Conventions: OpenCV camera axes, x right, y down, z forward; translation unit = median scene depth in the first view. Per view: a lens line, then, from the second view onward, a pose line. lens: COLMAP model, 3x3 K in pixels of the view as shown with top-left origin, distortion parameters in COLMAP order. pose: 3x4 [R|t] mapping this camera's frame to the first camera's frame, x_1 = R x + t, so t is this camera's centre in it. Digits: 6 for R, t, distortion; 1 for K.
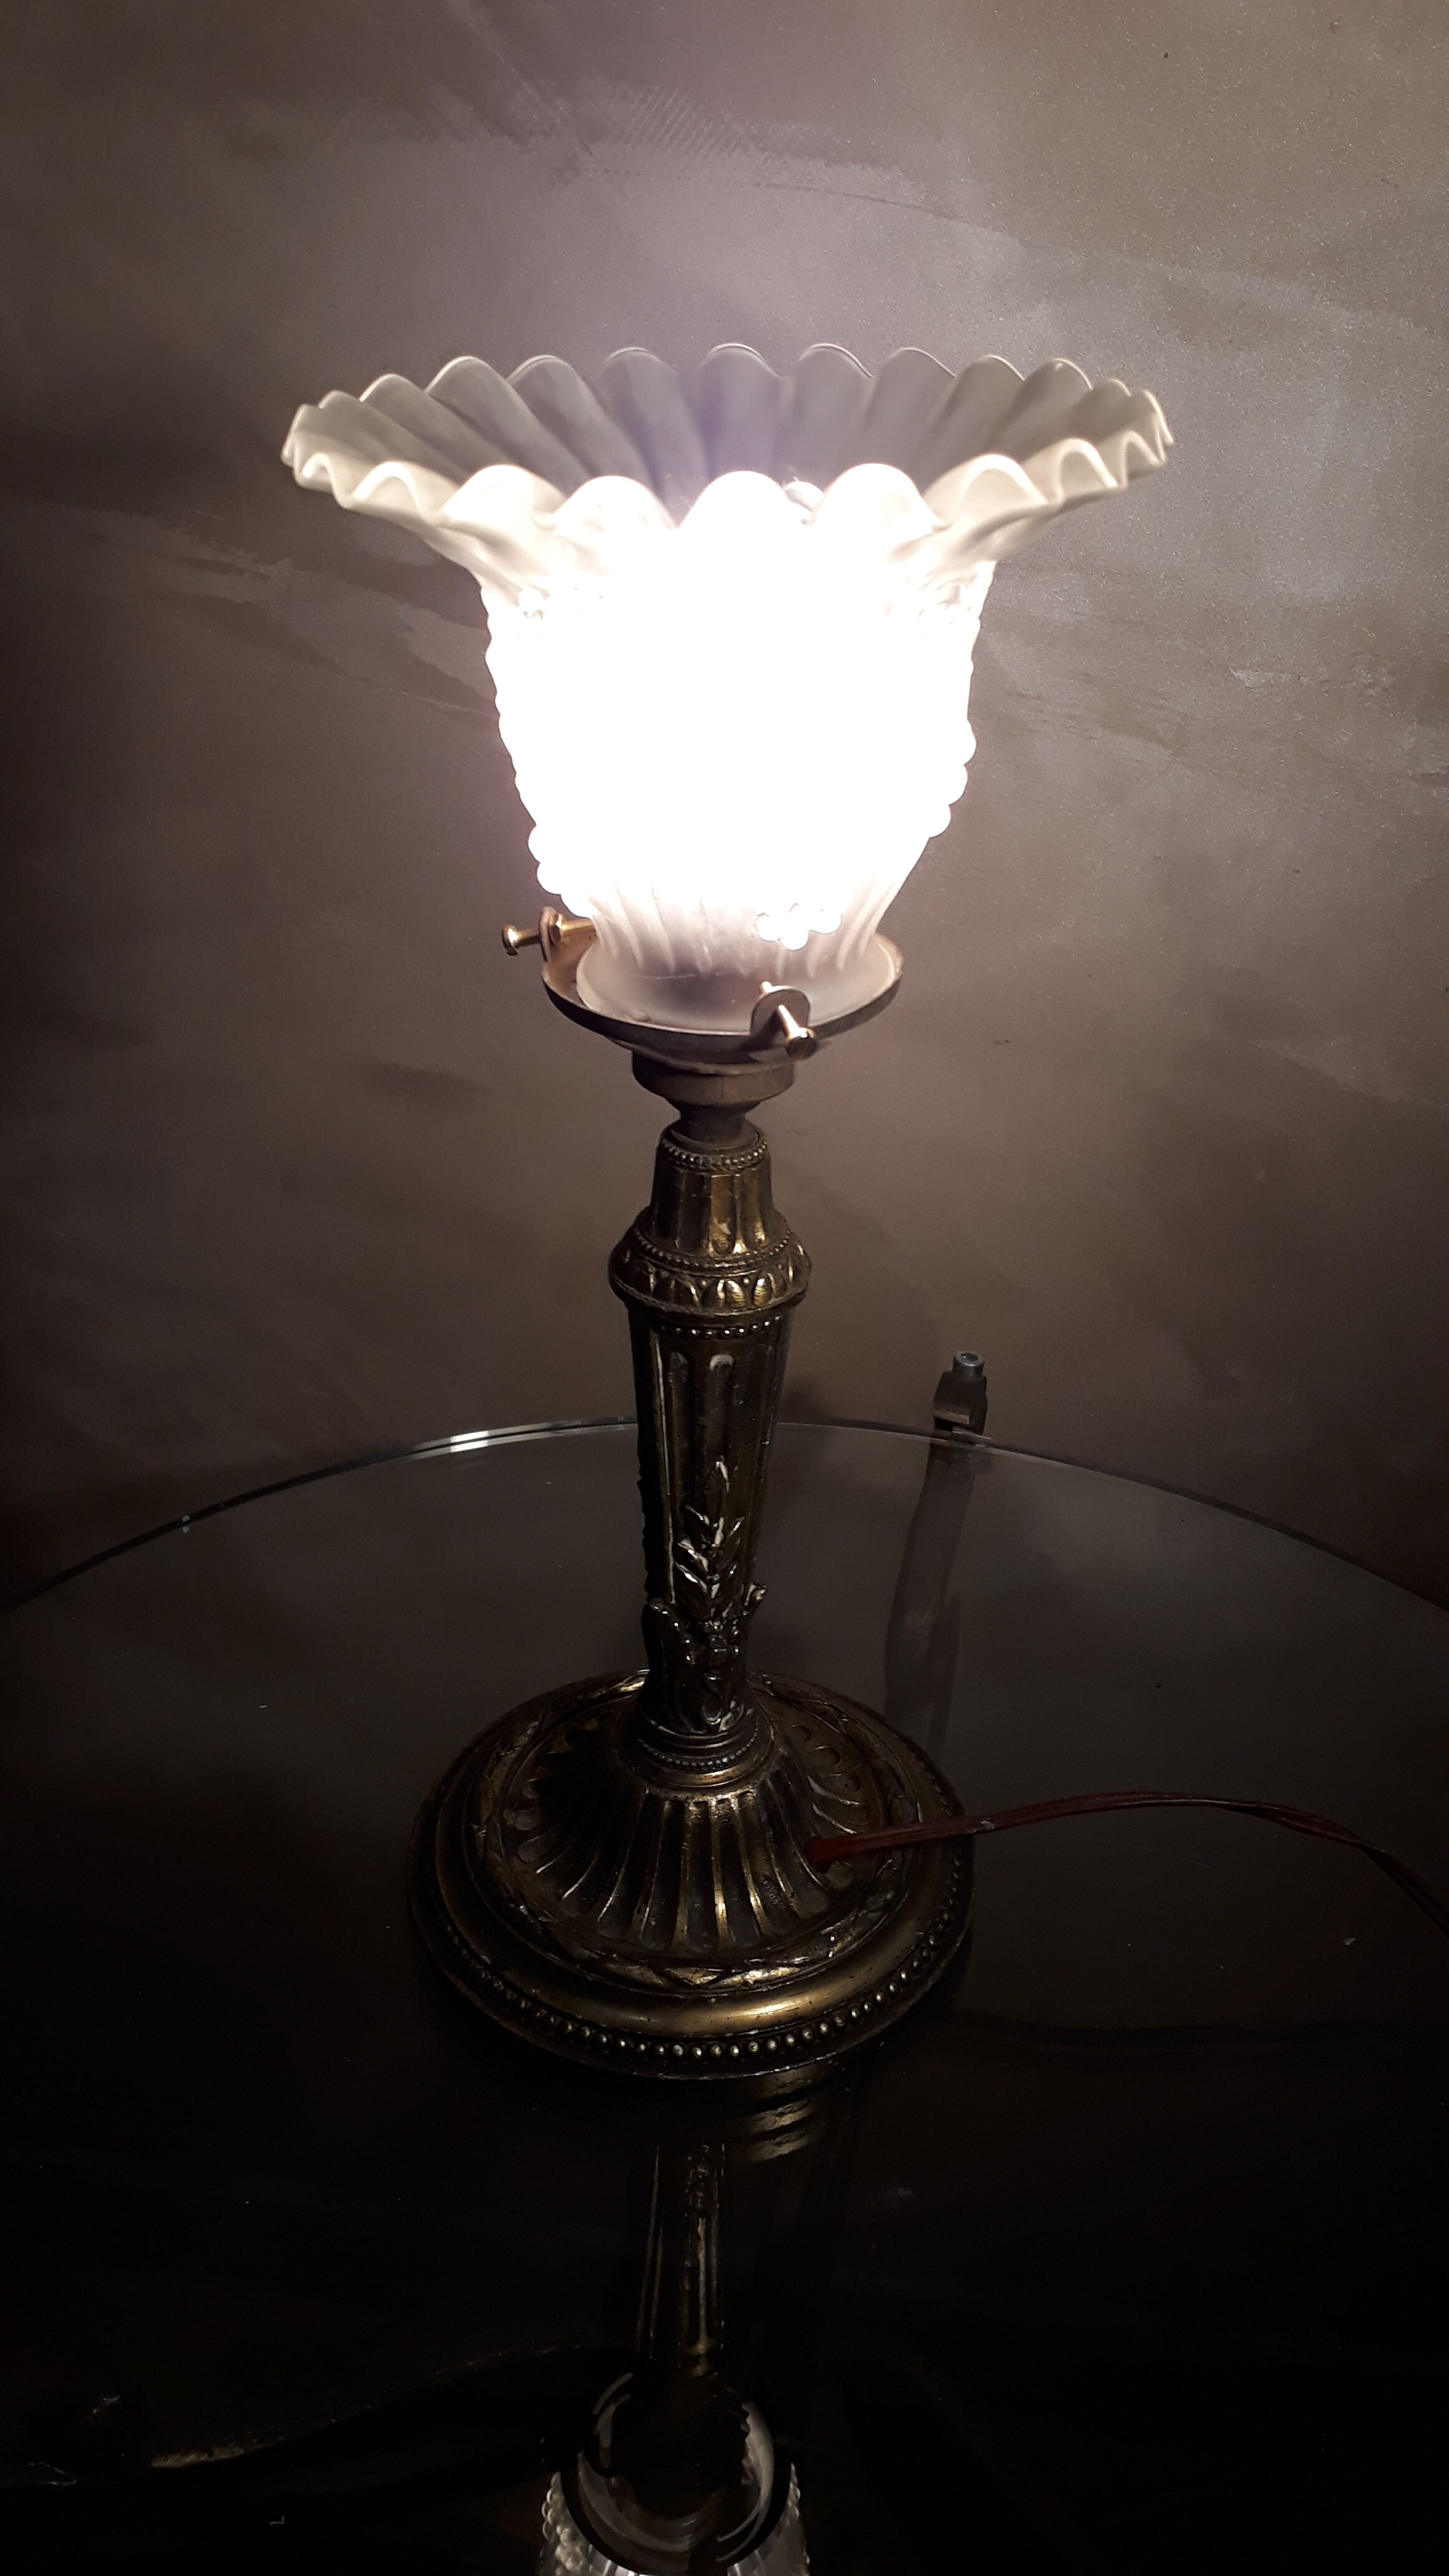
lens RADIAL K [[2064.3, 0, 733.5], [0, 2064.3, 1264.2], [0, 0, 1]] dist [0.121388, -0.192318]
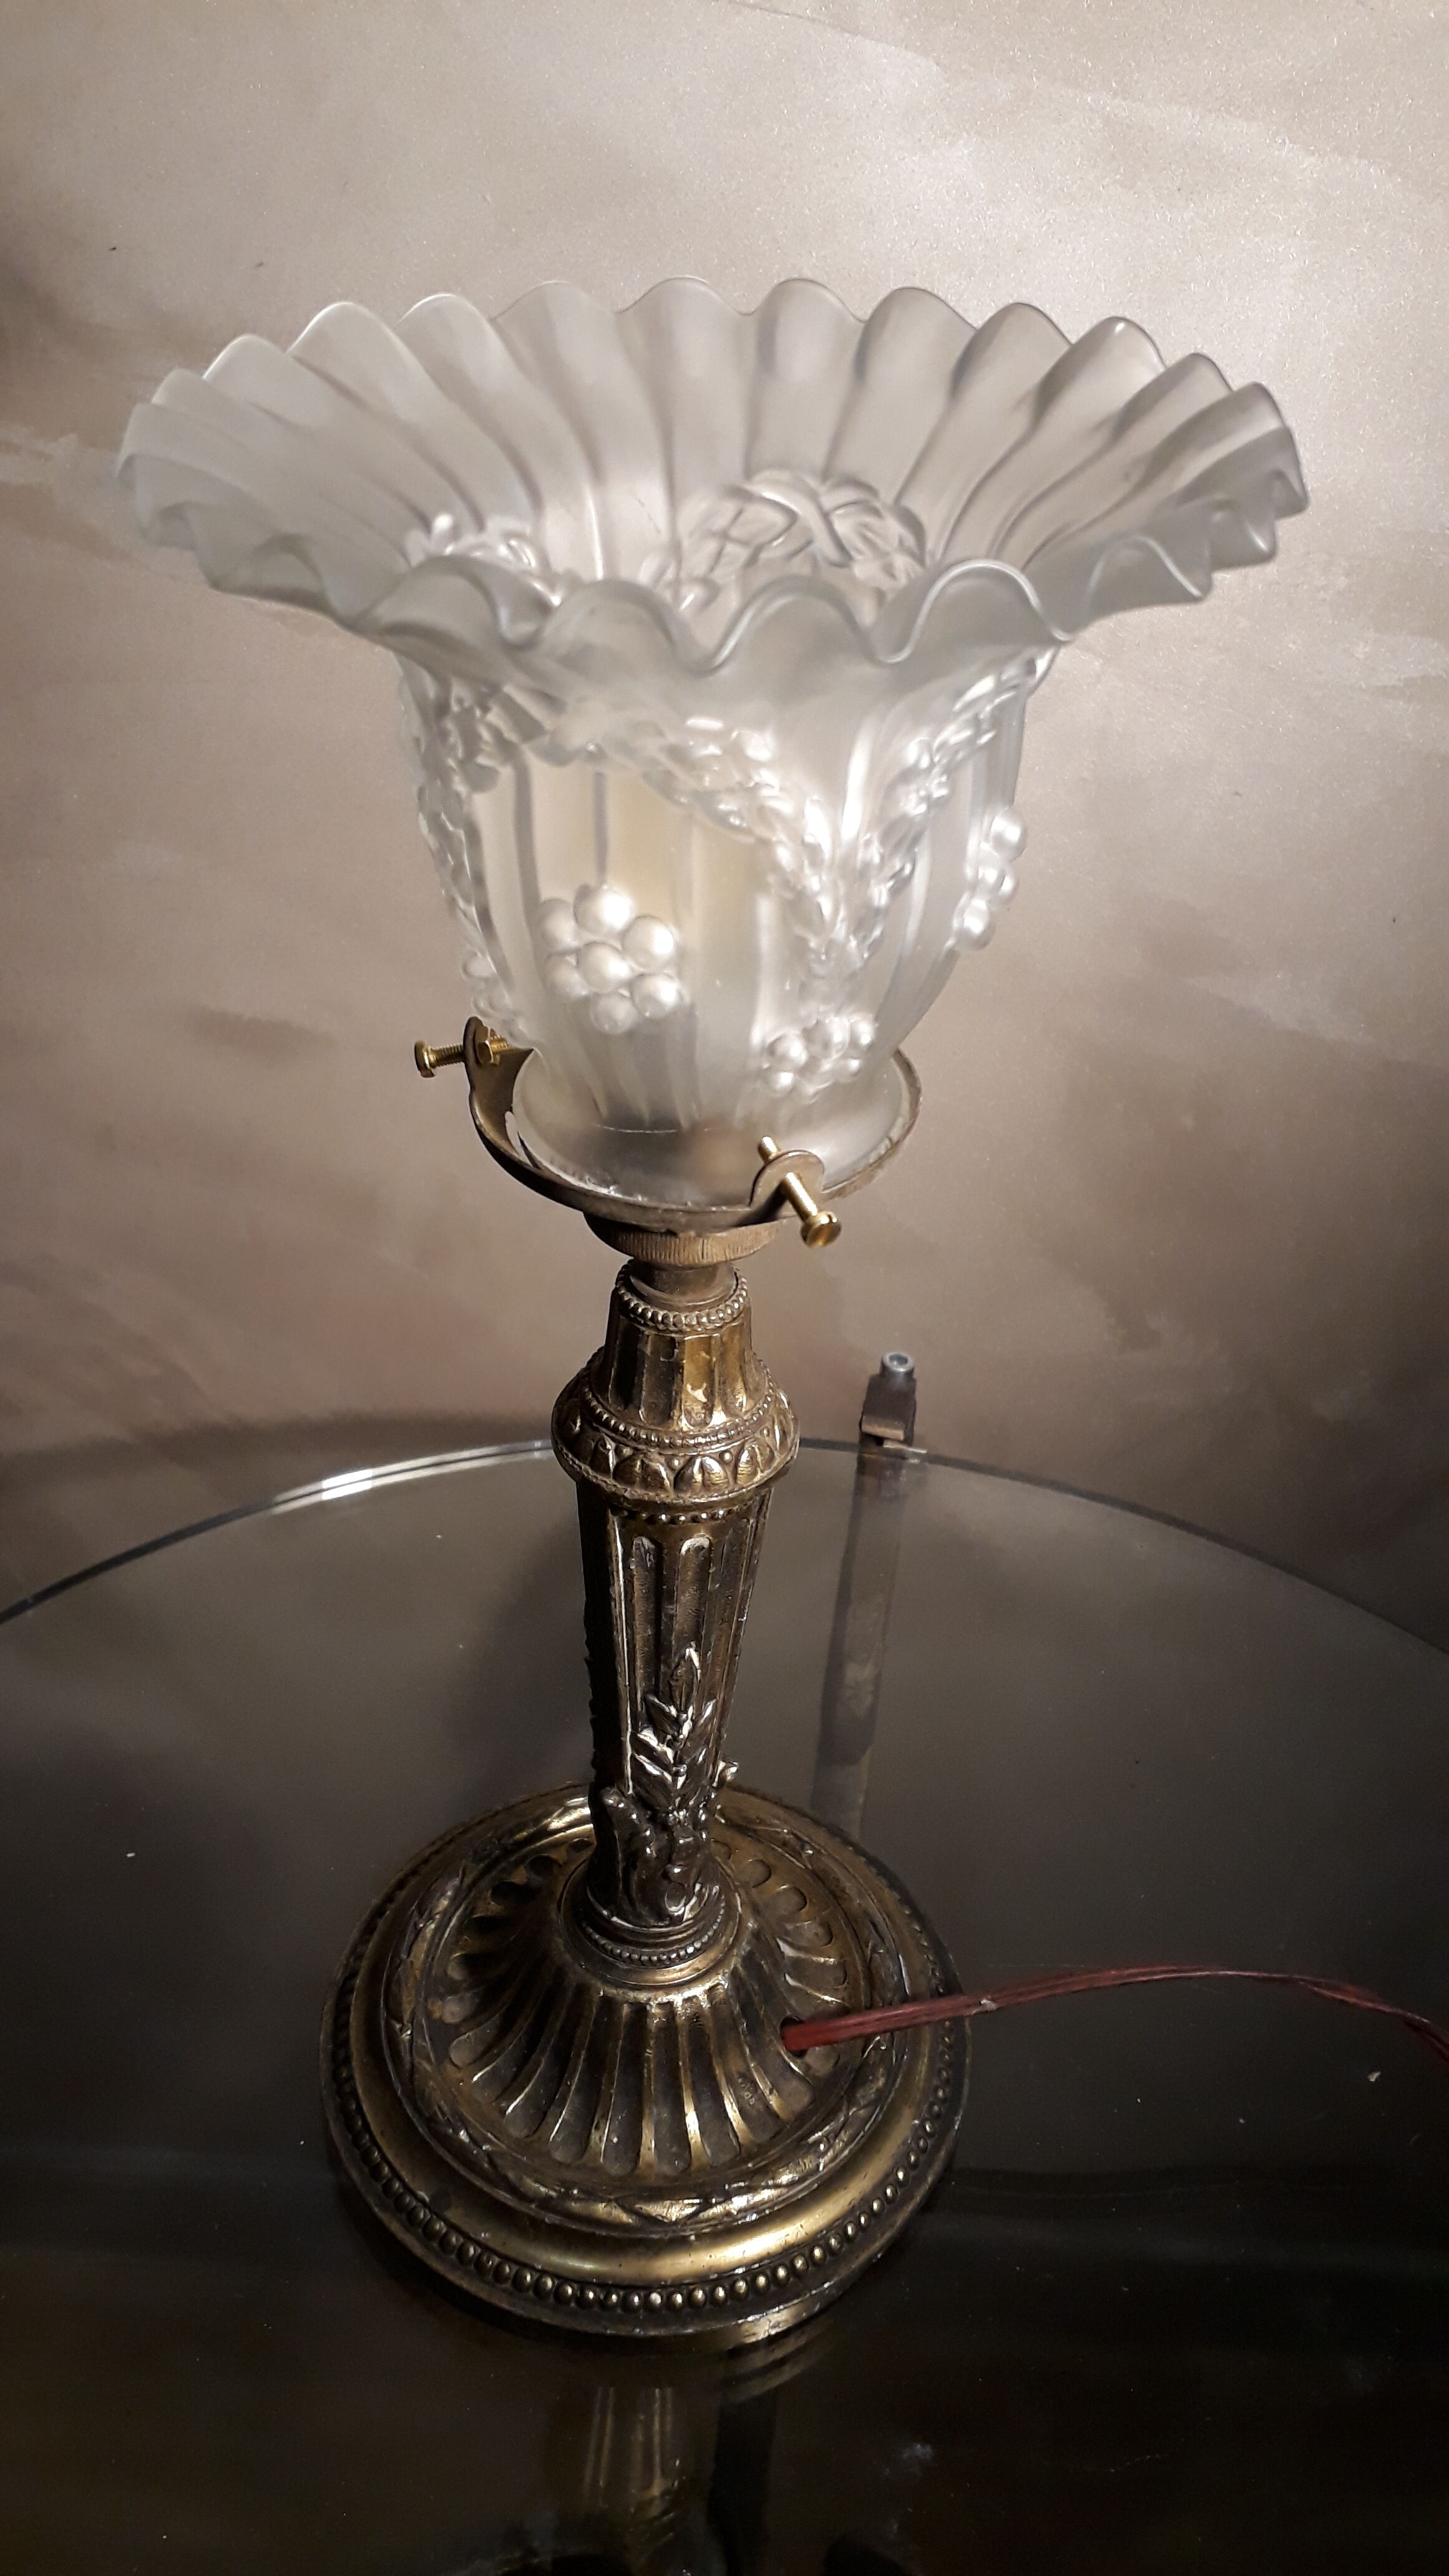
lens RADIAL K [[2095.9, 0, 724.5], [0, 2095.9, 1288.0], [0, 0, 1]] dist [0.017558, -0.004928]
pose [[0.996016, -0.033720, 0.082551, -0.053701], [0.025055, 0.994278, 0.103843, -0.126622], [-0.085581, -0.101361, 0.991162, 0.167578]]
